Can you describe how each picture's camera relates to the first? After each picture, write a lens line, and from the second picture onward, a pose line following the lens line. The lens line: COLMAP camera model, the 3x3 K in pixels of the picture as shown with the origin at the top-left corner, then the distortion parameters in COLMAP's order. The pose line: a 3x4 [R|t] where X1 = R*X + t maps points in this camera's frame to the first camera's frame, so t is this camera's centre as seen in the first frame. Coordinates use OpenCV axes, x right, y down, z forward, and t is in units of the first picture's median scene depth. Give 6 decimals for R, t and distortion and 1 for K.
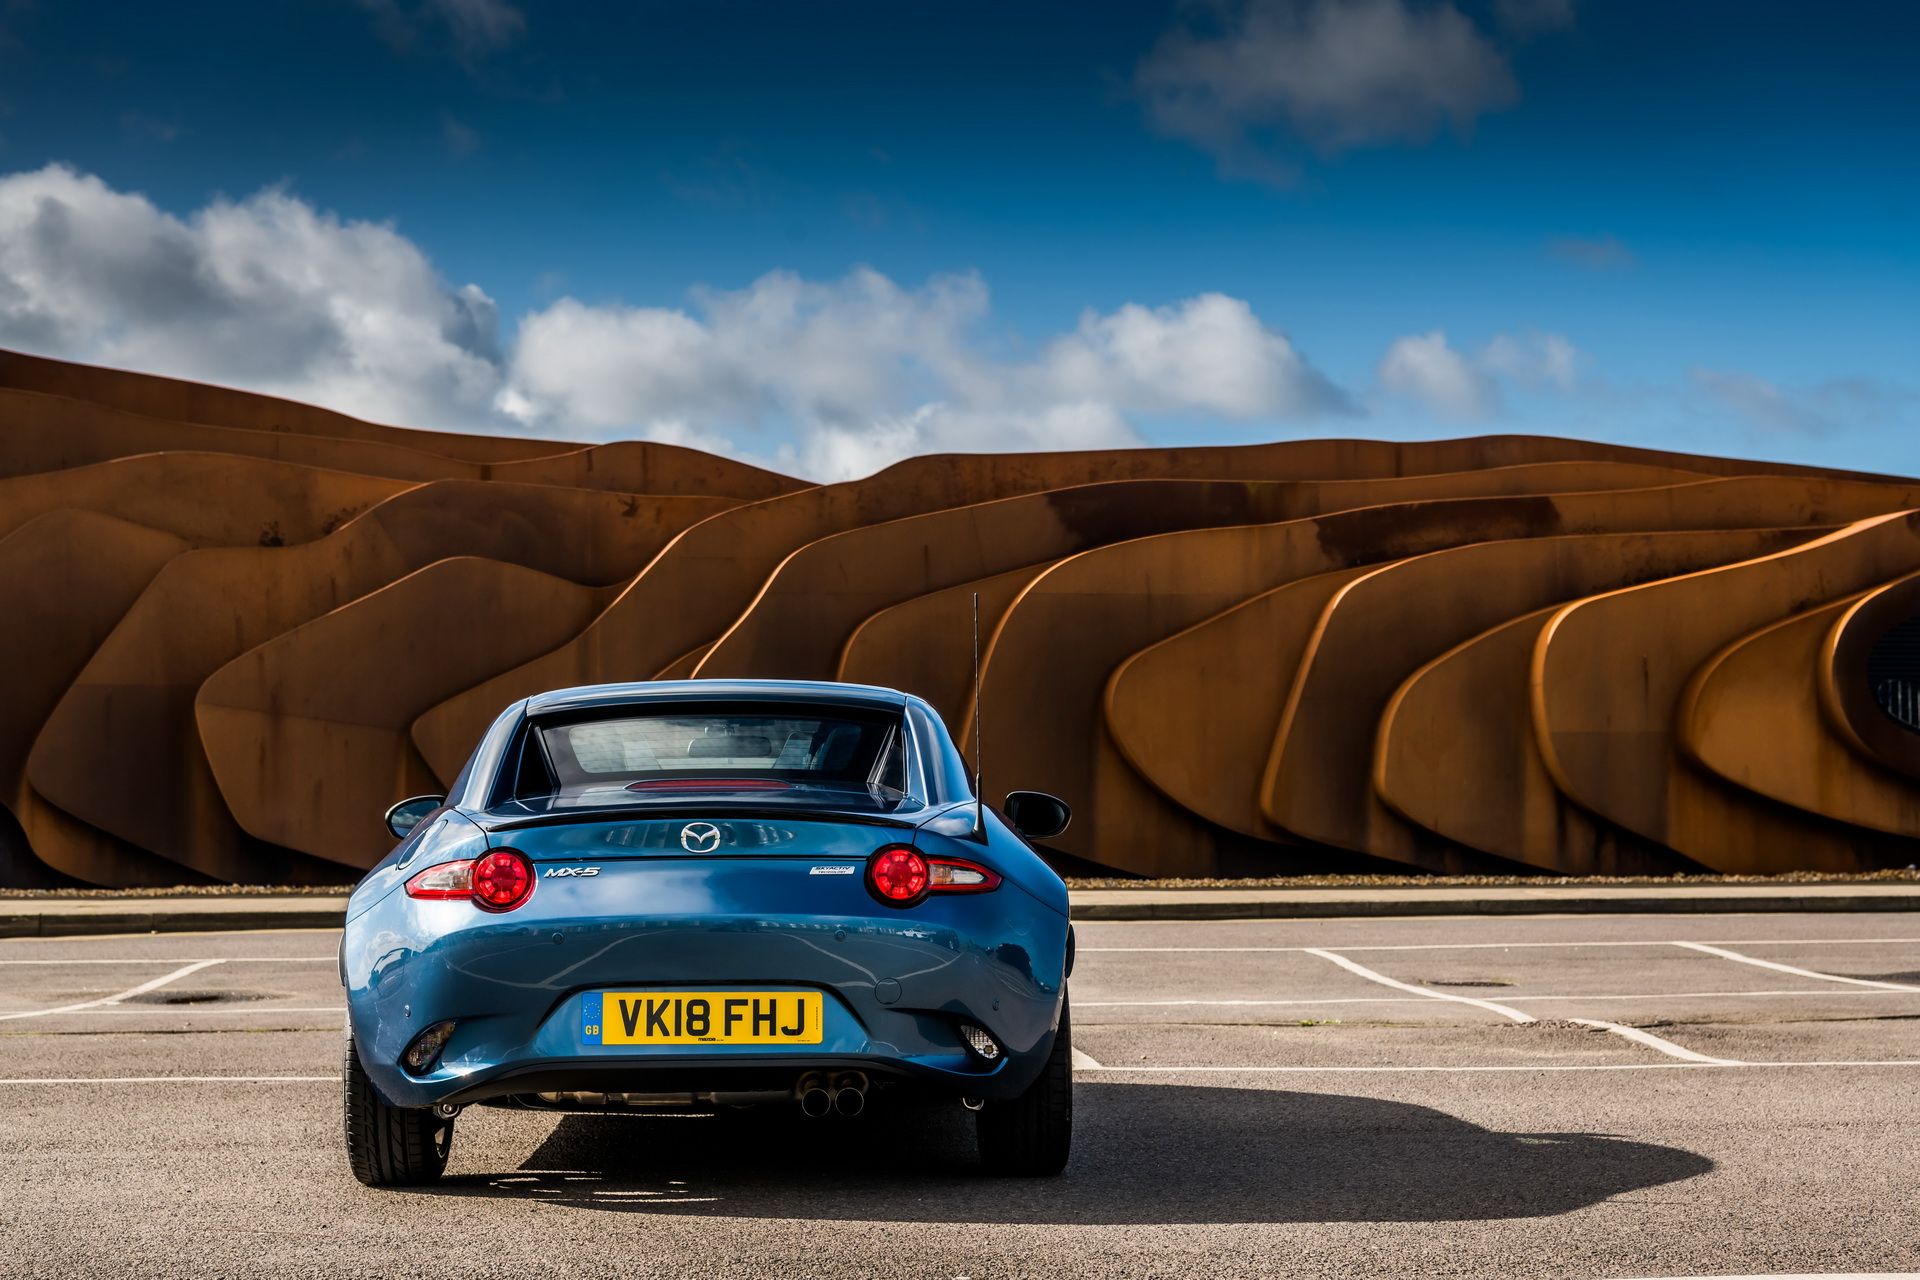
lens RADIAL K [[3232.5, 0, 960.9], [0, 3232.5, 645.4], [0, 0, 1]] dist [0.024296, 0.000000]
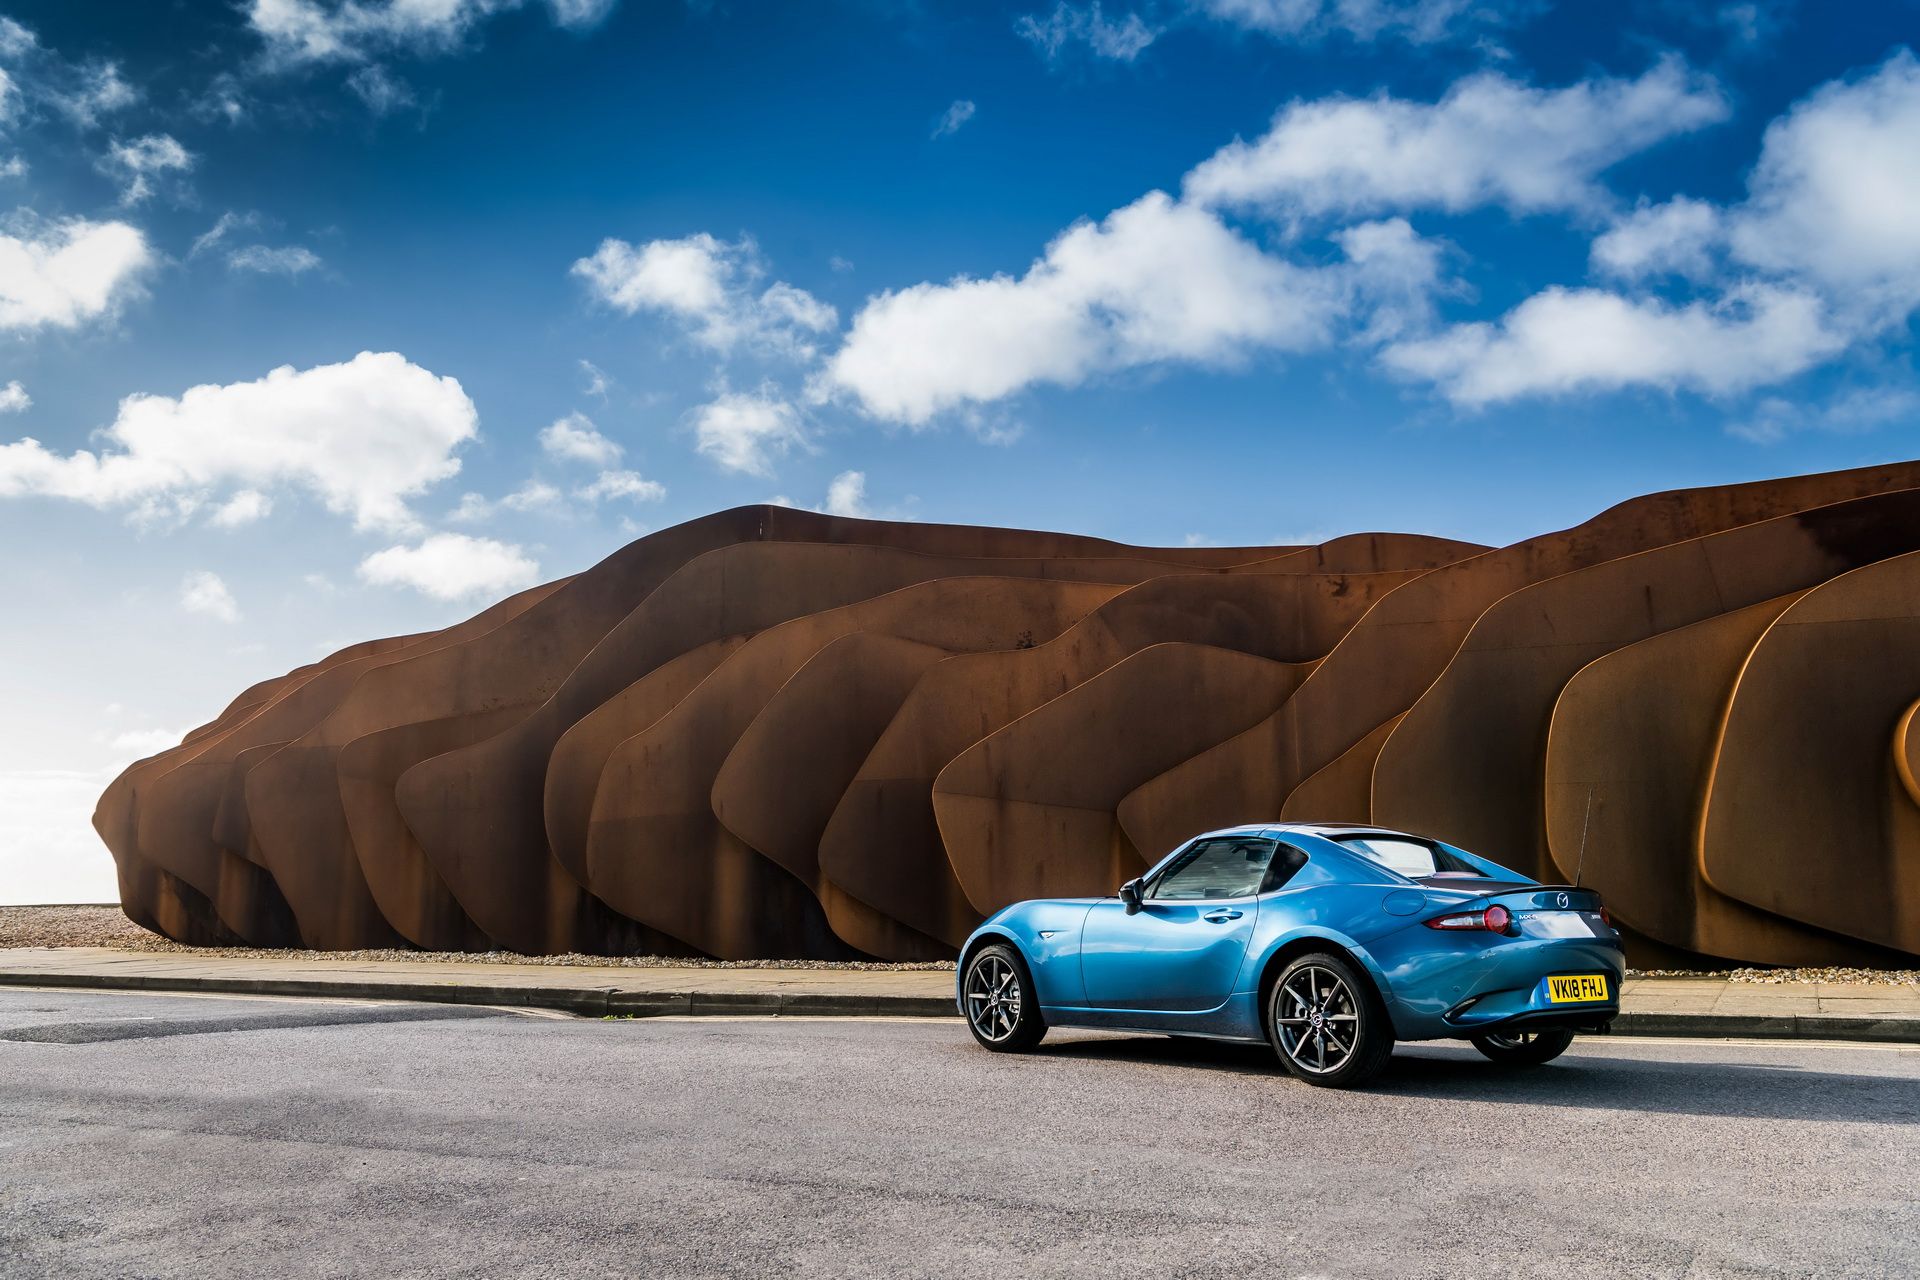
lens RADIAL K [[1576.5, 0, 961.2], [0, 1576.5, 629.5], [0, 0, 1]] dist [0.003784, -0.007810]
pose [[0.859977, -0.089097, -0.502494, 0.043958], [0.028356, 0.991463, -0.127267, 0.030873], [0.509544, 0.095198, 0.855162, 0.533701]]
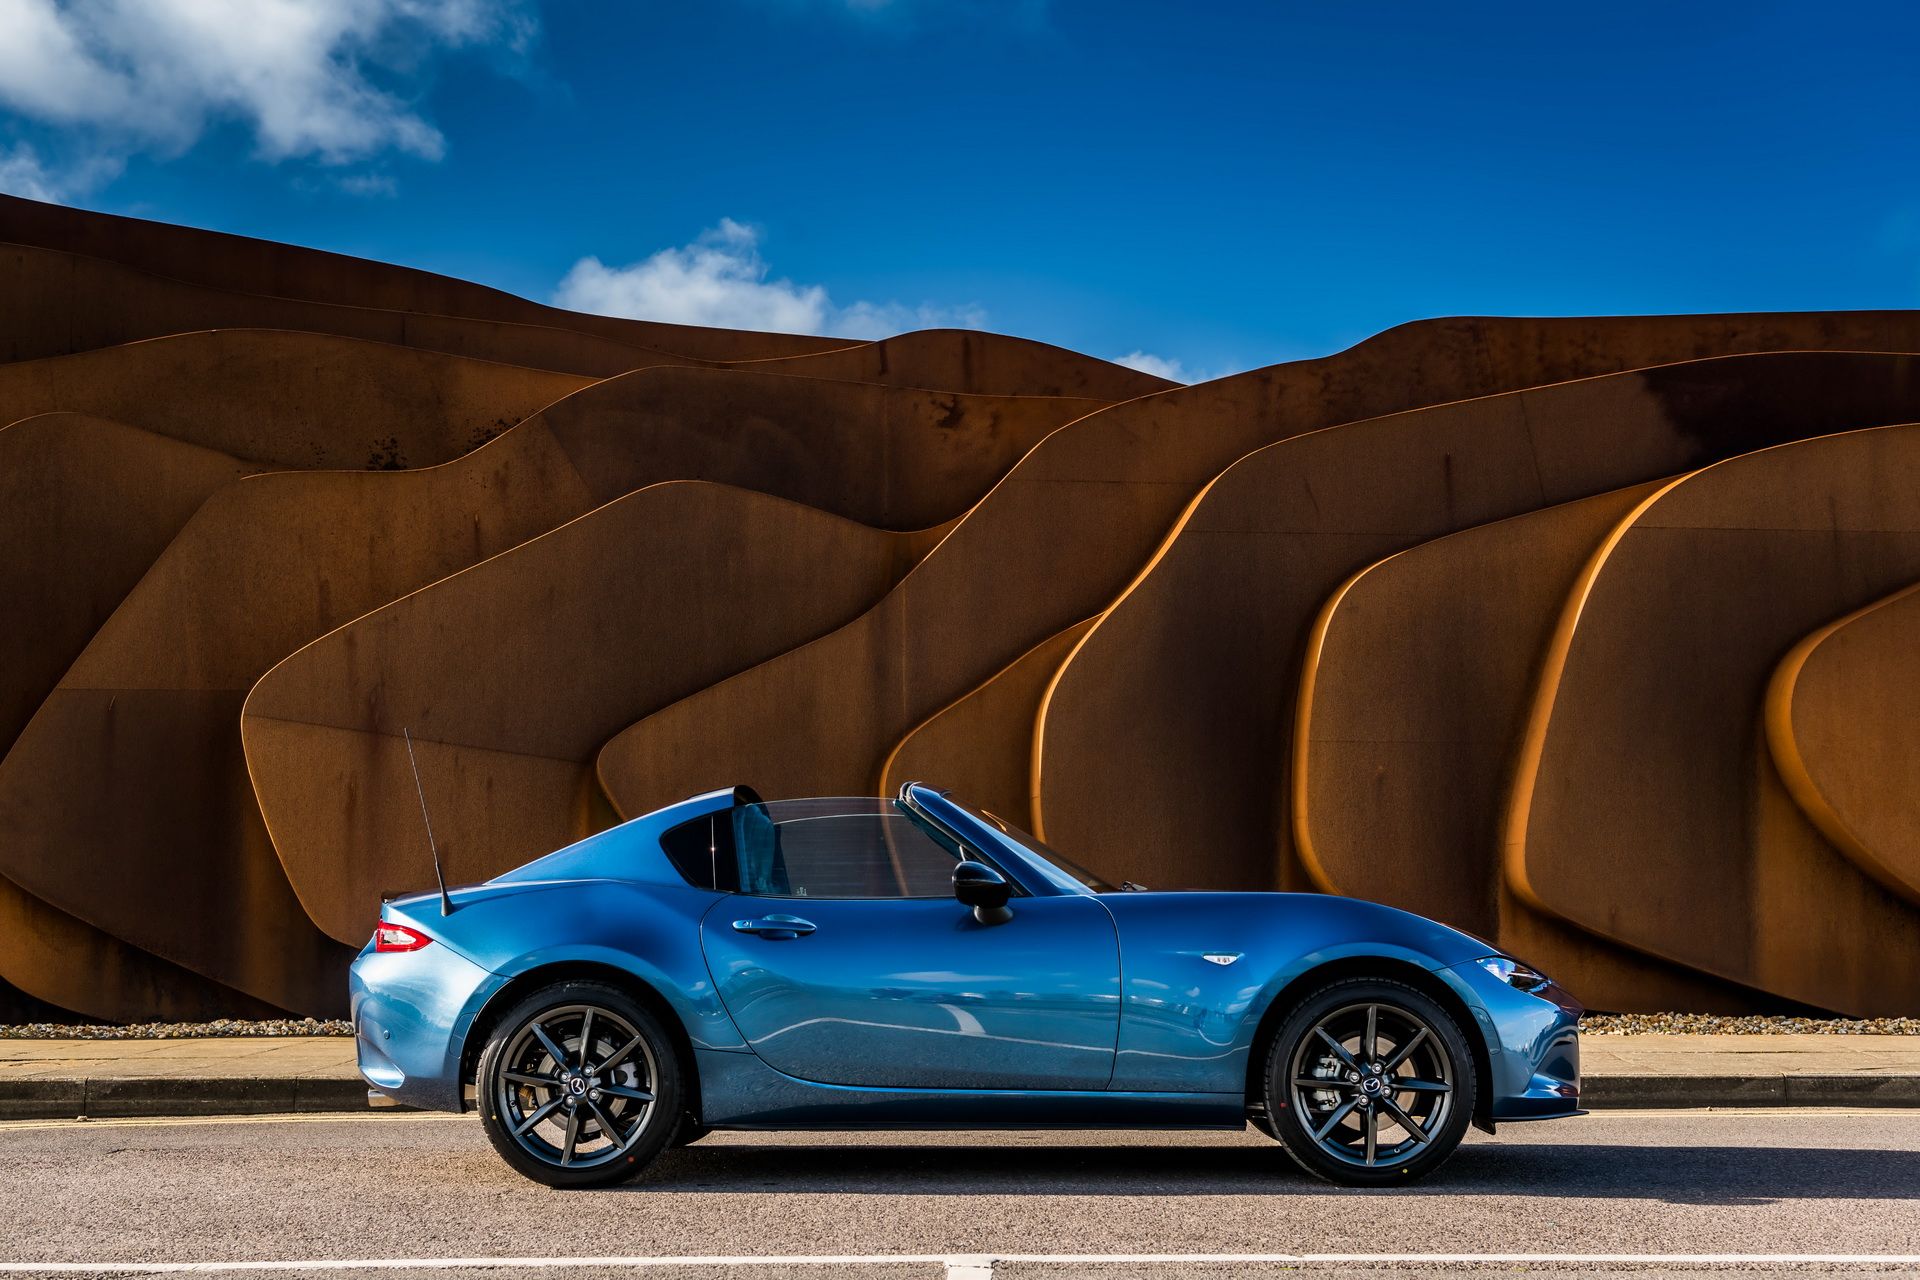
lens RADIAL K [[2659.2, 0, 958.8], [0, 2659.2, 645.0], [0, 0, 1]] dist [0.013659, 0.000000]
pose [[0.997741, -0.004029, -0.067055, -0.068298], [0.000321, 0.998474, -0.055226, 0.031497], [0.067176, 0.055080, 0.996220, 0.503997]]
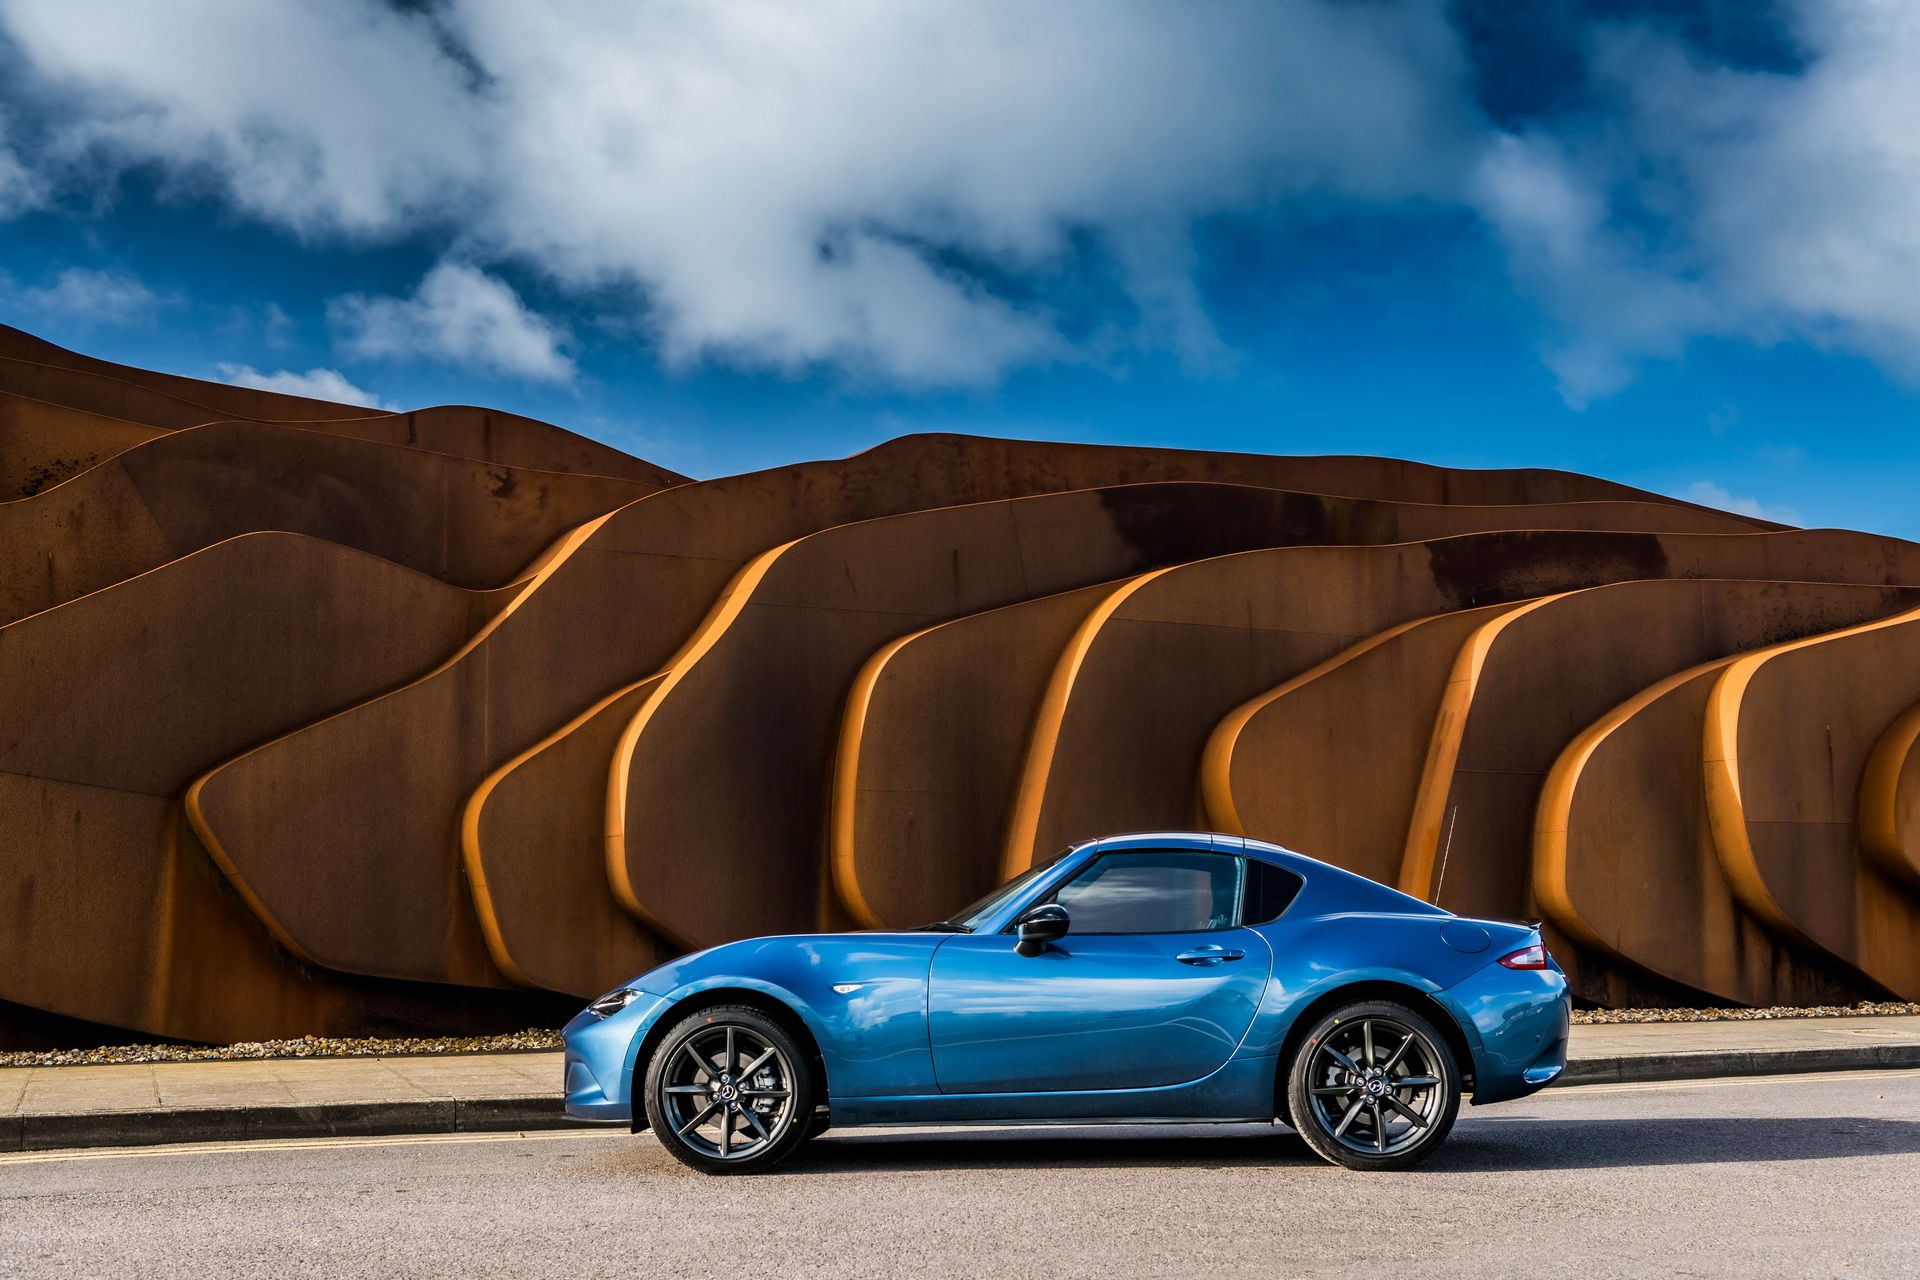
lens RADIAL K [[2318.2, 0, 964.5], [0, 2318.2, 626.2], [0, 0, 1]] dist [0.009251, 0.000000]
pose [[0.946477, 0.039458, 0.320349, -0.171413], [-0.011374, 0.995961, -0.089069, 0.031142], [-0.322569, 0.080658, 0.943103, 0.520396]]
